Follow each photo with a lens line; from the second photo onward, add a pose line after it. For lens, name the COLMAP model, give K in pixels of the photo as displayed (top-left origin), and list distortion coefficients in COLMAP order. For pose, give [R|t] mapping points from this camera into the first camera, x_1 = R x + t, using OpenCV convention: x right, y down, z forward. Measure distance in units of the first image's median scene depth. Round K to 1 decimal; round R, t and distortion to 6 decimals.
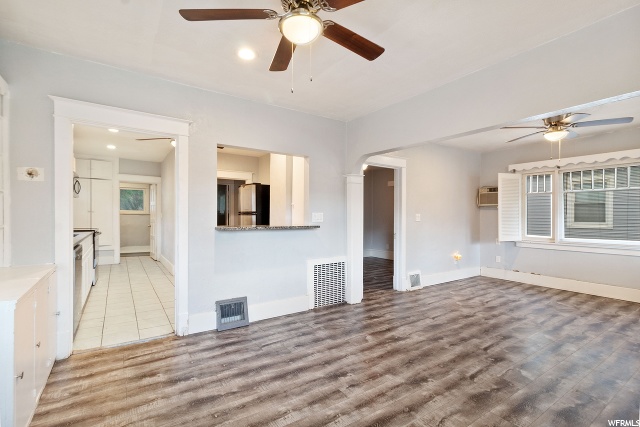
lens RADIAL K [[301.6, 0, 317.9], [0, 301.6, 219.8], [0, 0, 1]] dist [-0.002569, 0.001185]
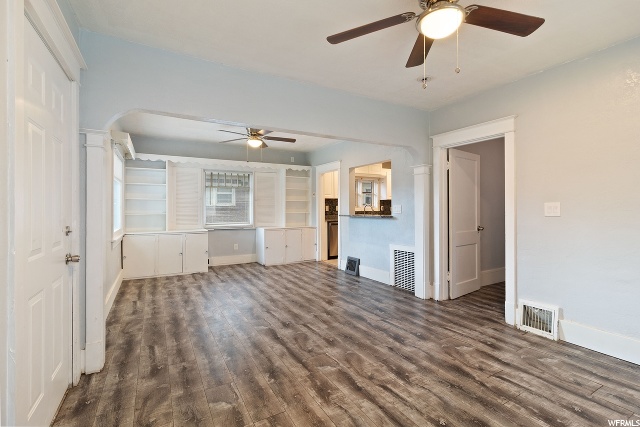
lens RADIAL K [[279.7, 0, 314.3], [0, 279.7, 209.3], [0, 0, 1]] dist [0.002918, 0.000318]
pose [[-0.070217, -0.005357, -0.997517, 1.316777], [-0.015232, 0.999875, -0.004298, 0.003587], [0.997415, 0.014893, -0.070289, 0.912156]]
